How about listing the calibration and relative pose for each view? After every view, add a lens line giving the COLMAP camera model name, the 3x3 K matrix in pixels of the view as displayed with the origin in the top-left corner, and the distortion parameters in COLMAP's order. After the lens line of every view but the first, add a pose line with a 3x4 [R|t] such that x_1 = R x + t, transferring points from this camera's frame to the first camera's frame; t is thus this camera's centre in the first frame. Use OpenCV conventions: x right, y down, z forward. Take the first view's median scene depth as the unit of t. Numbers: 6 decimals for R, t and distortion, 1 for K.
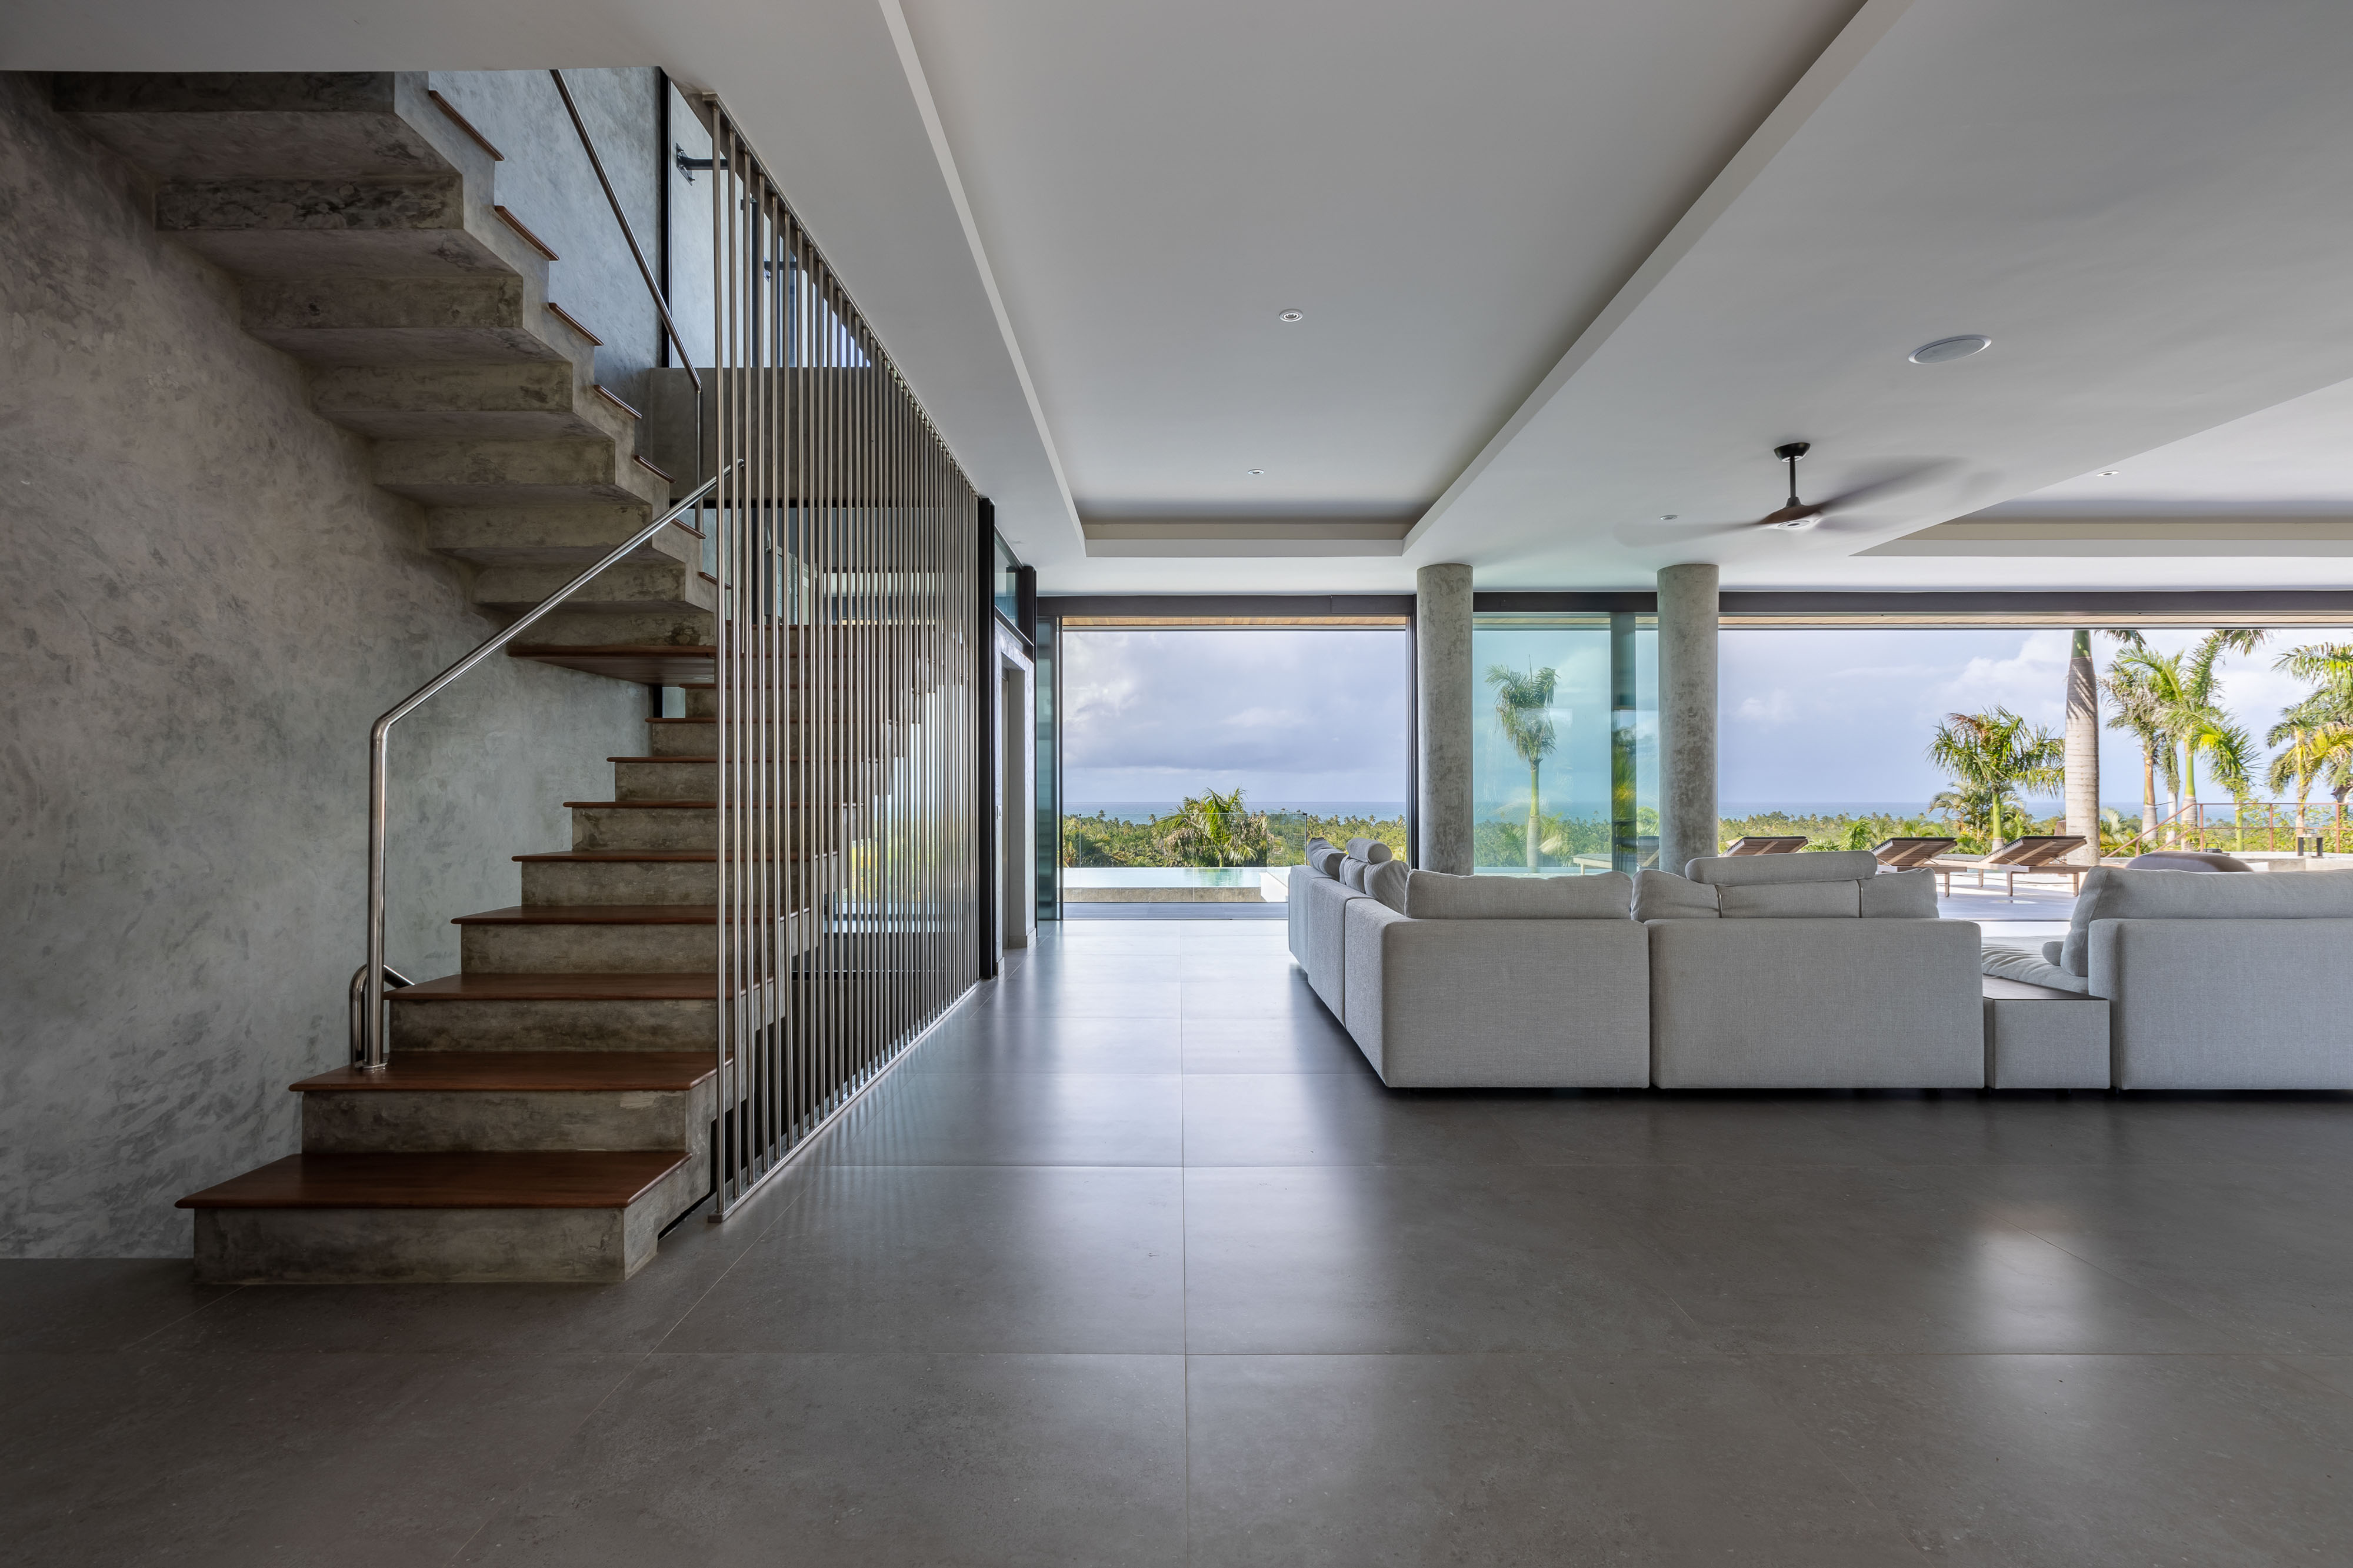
lens RADIAL K [[1050.7, 0, 1174.3], [0, 1050.7, 795.4], [0, 0, 1]] dist [0.003500, -0.001472]
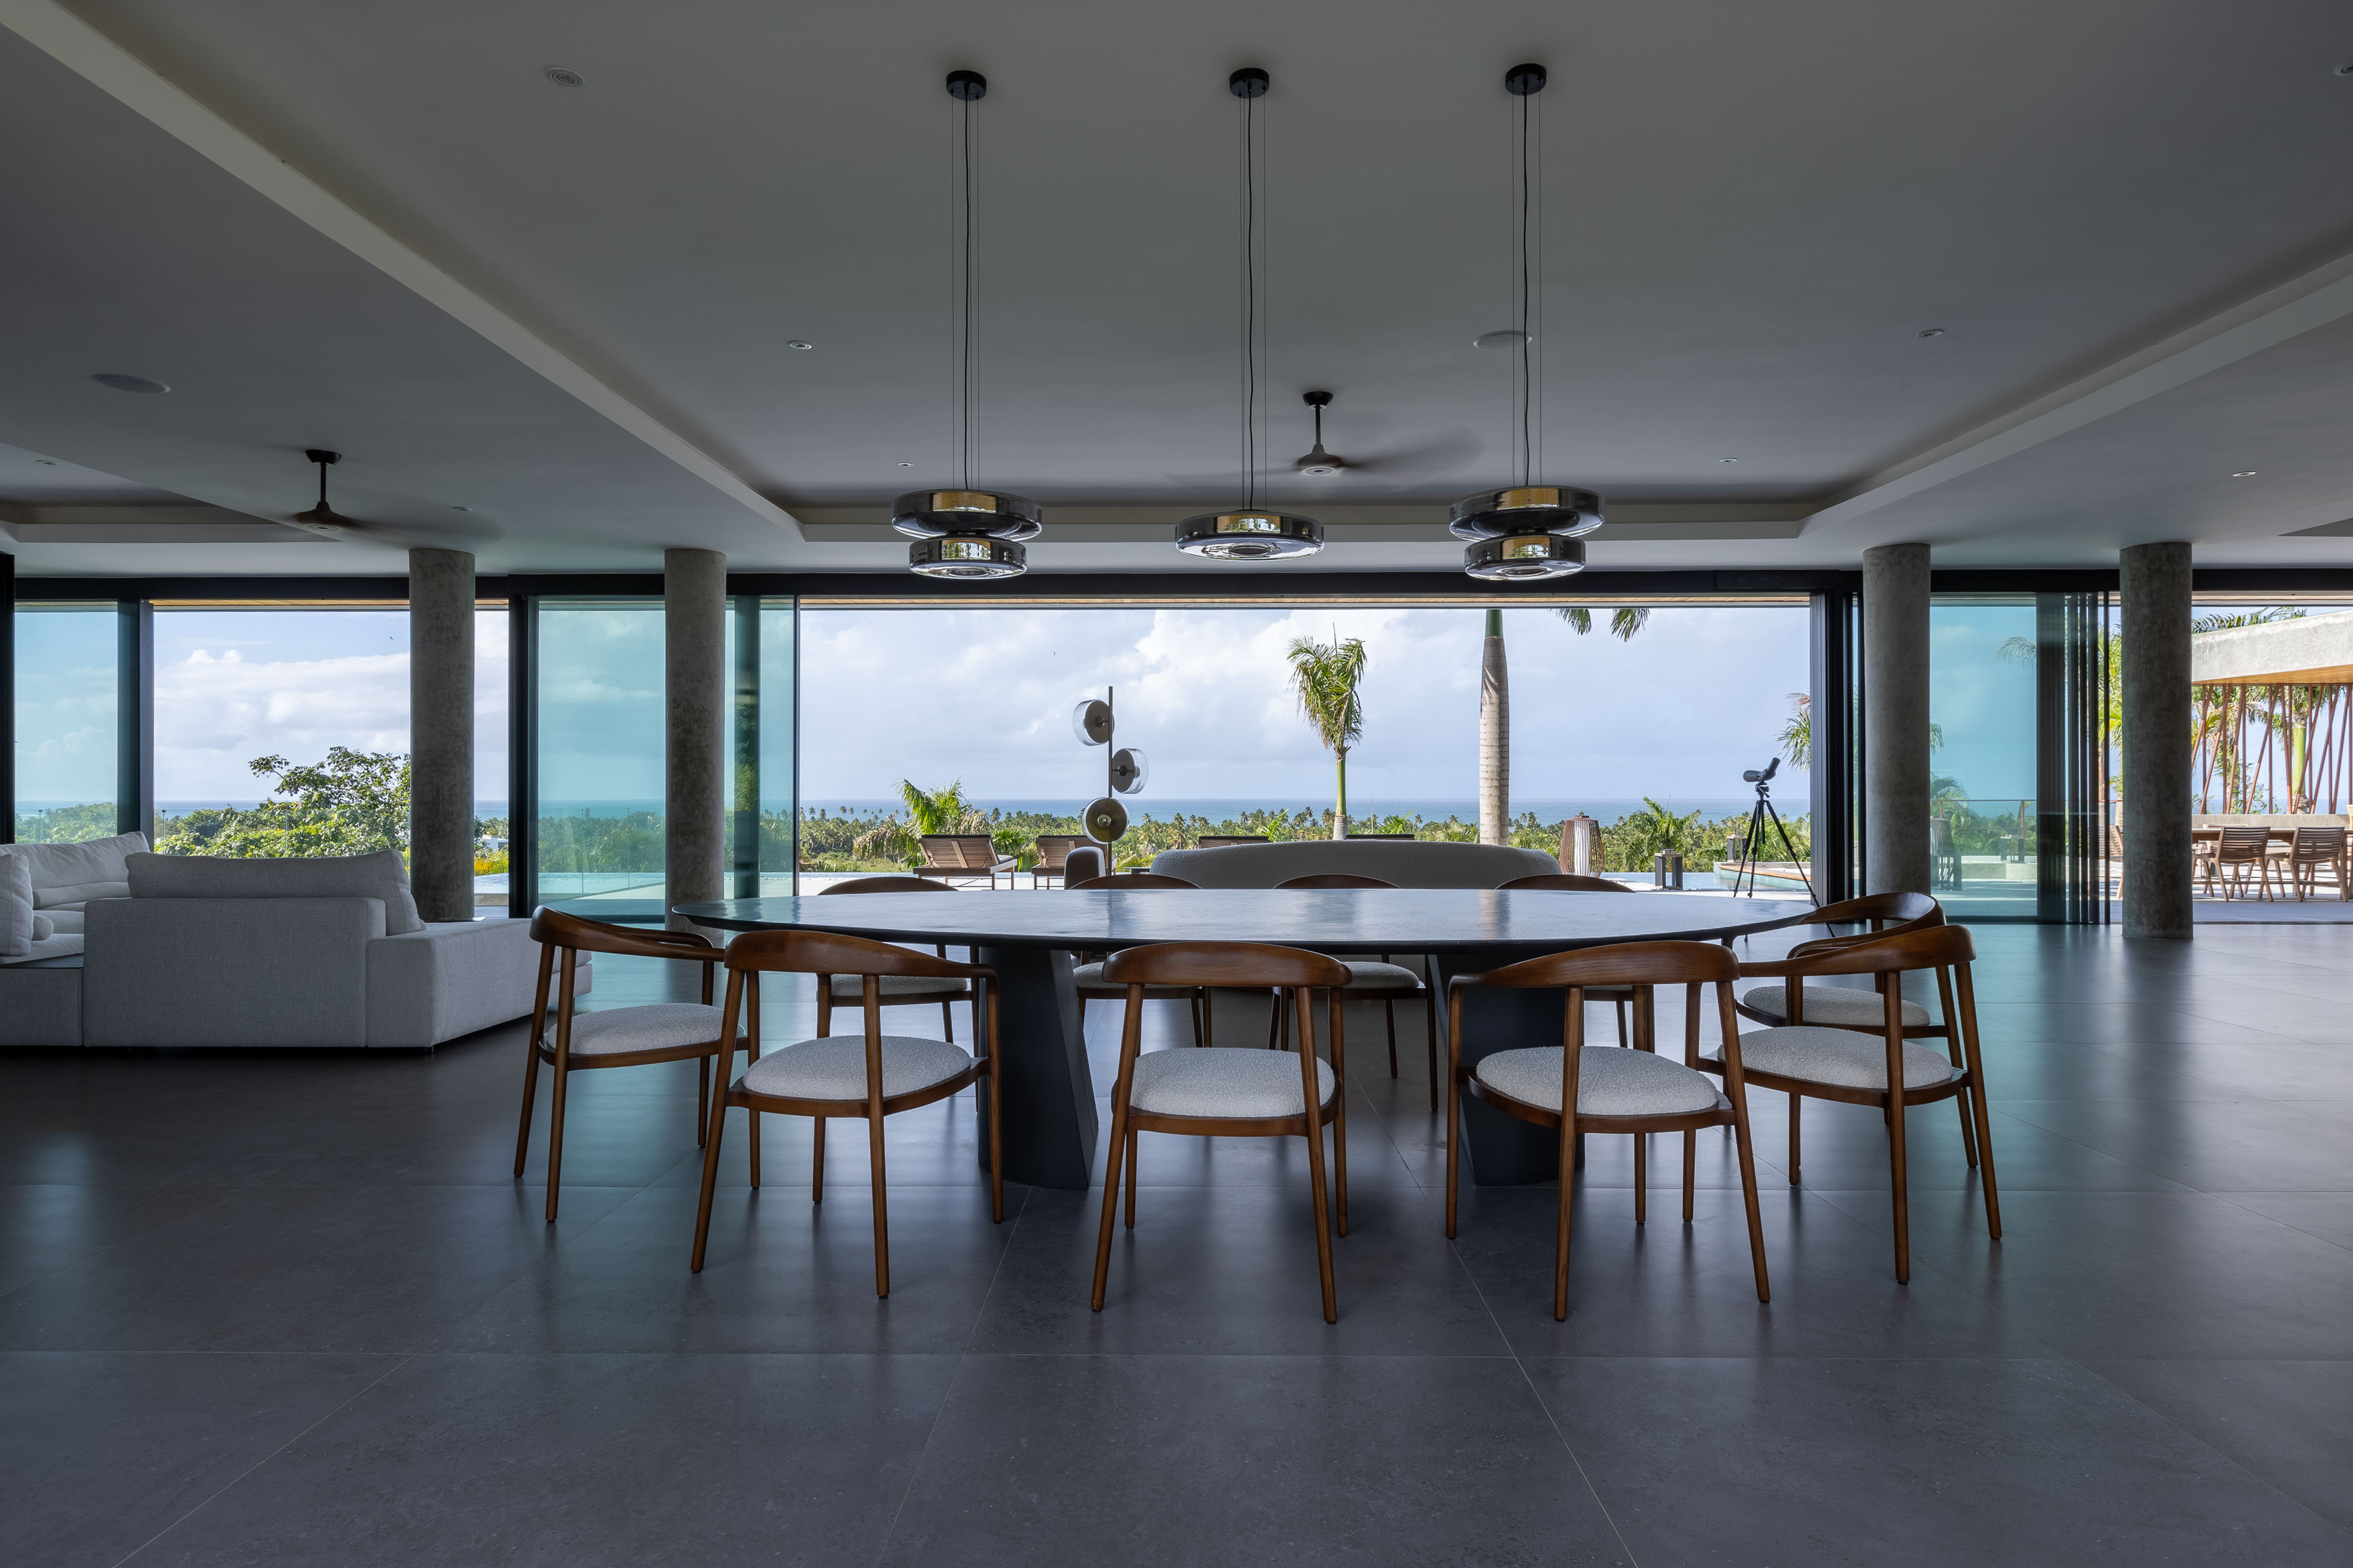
lens RADIAL K [[1303.5, 0, 1173.0], [0, 1303.5, 791.1], [0, 0, 1]] dist [0.015281, -0.001014]
pose [[0.999941, 0.000556, -0.010881, 0.937678], [-0.000550, 1.000000, 0.000488, 0.001154], [0.010881, -0.000482, 0.999941, -0.182663]]
